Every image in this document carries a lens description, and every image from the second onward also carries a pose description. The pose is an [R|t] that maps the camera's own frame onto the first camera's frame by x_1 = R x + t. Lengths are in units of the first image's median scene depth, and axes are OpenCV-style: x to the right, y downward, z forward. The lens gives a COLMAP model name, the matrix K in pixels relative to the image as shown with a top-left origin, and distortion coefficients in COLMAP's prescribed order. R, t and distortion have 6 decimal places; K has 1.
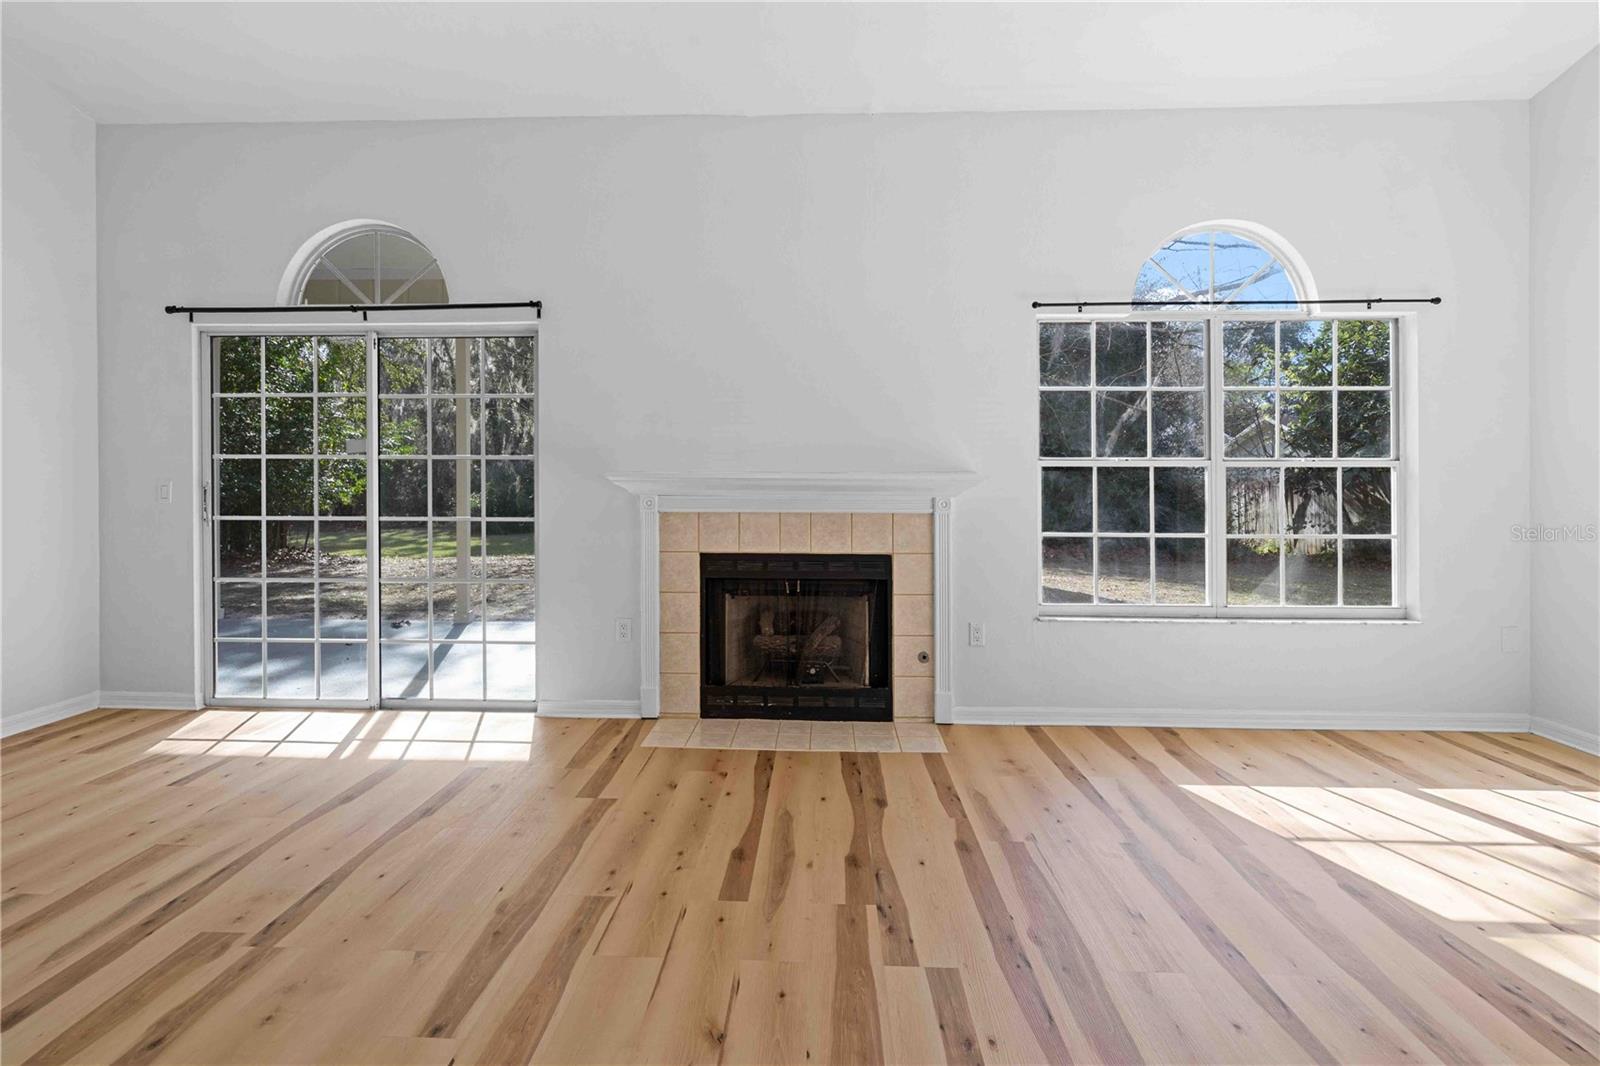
lens RADIAL K [[739.3, 0, 797.3], [0, 739.3, 492.5], [0, 0, 1]] dist [-0.002175, -0.000216]
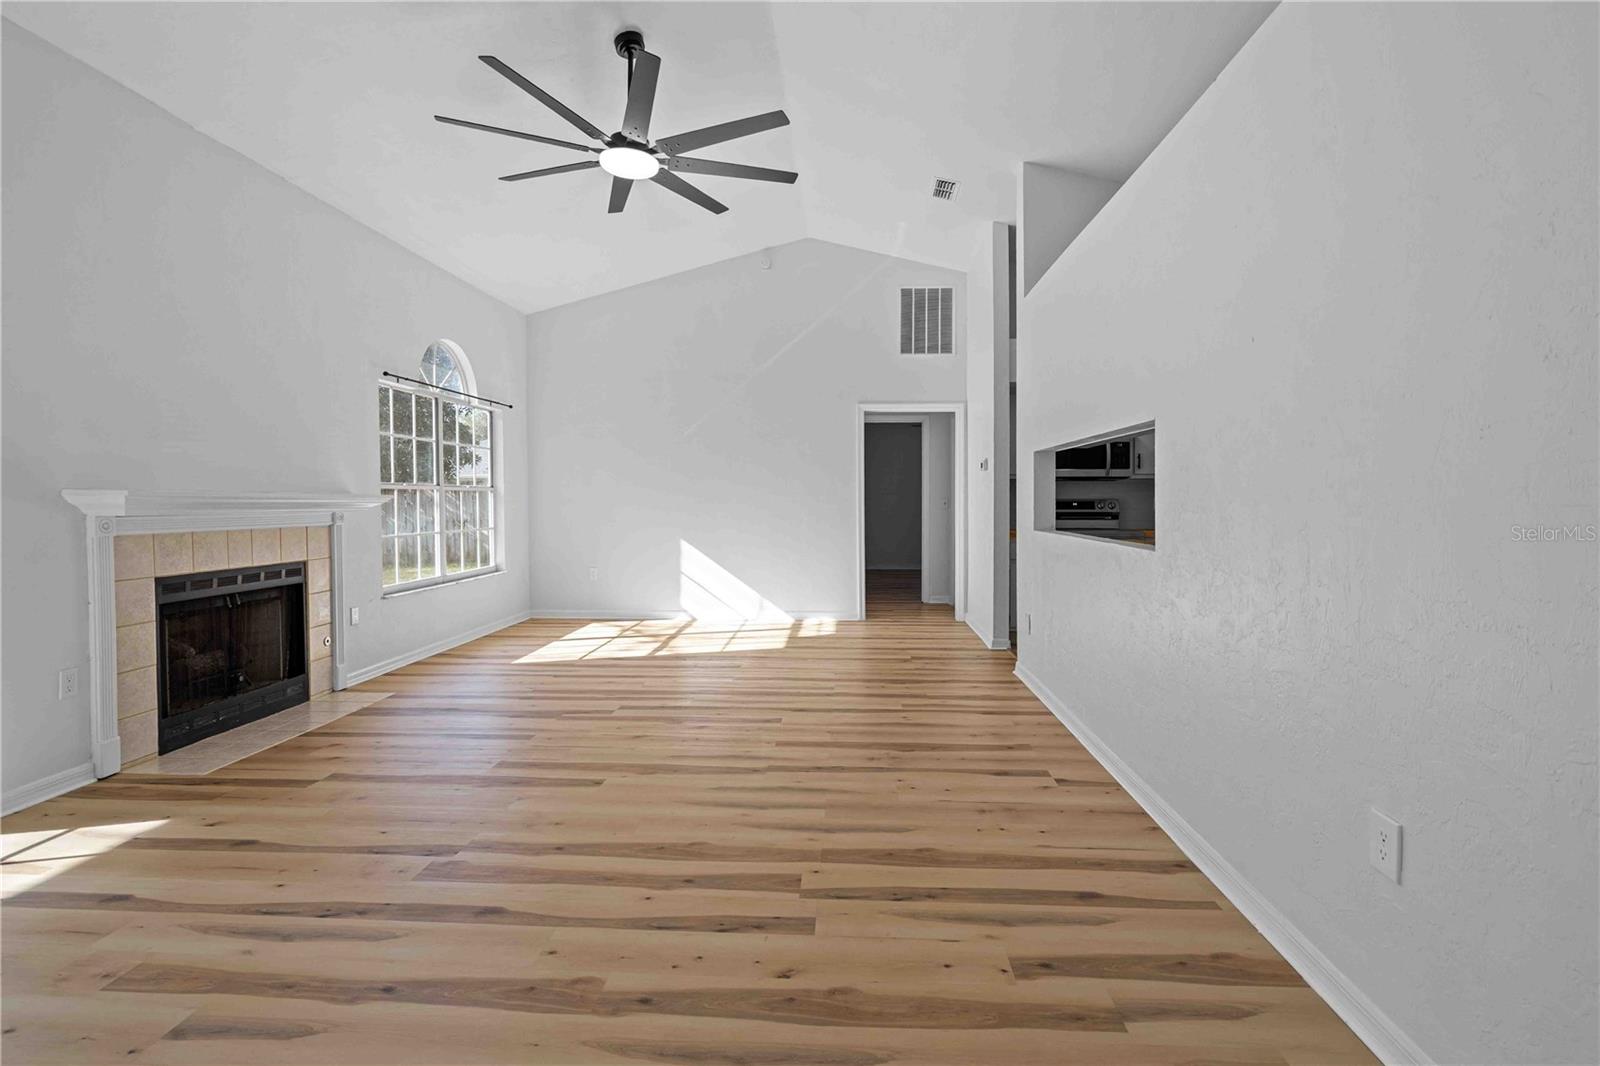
lens RADIAL K [[739.3, 0, 797.3], [0, 739.3, 492.5], [0, 0, 1]] dist [-0.002175, -0.000216]
pose [[0.030306, 0.007115, 0.999515, -1.041149], [0.009351, 0.999929, -0.007402, -0.010679], [-0.999497, 0.009571, 0.030238, 0.171572]]
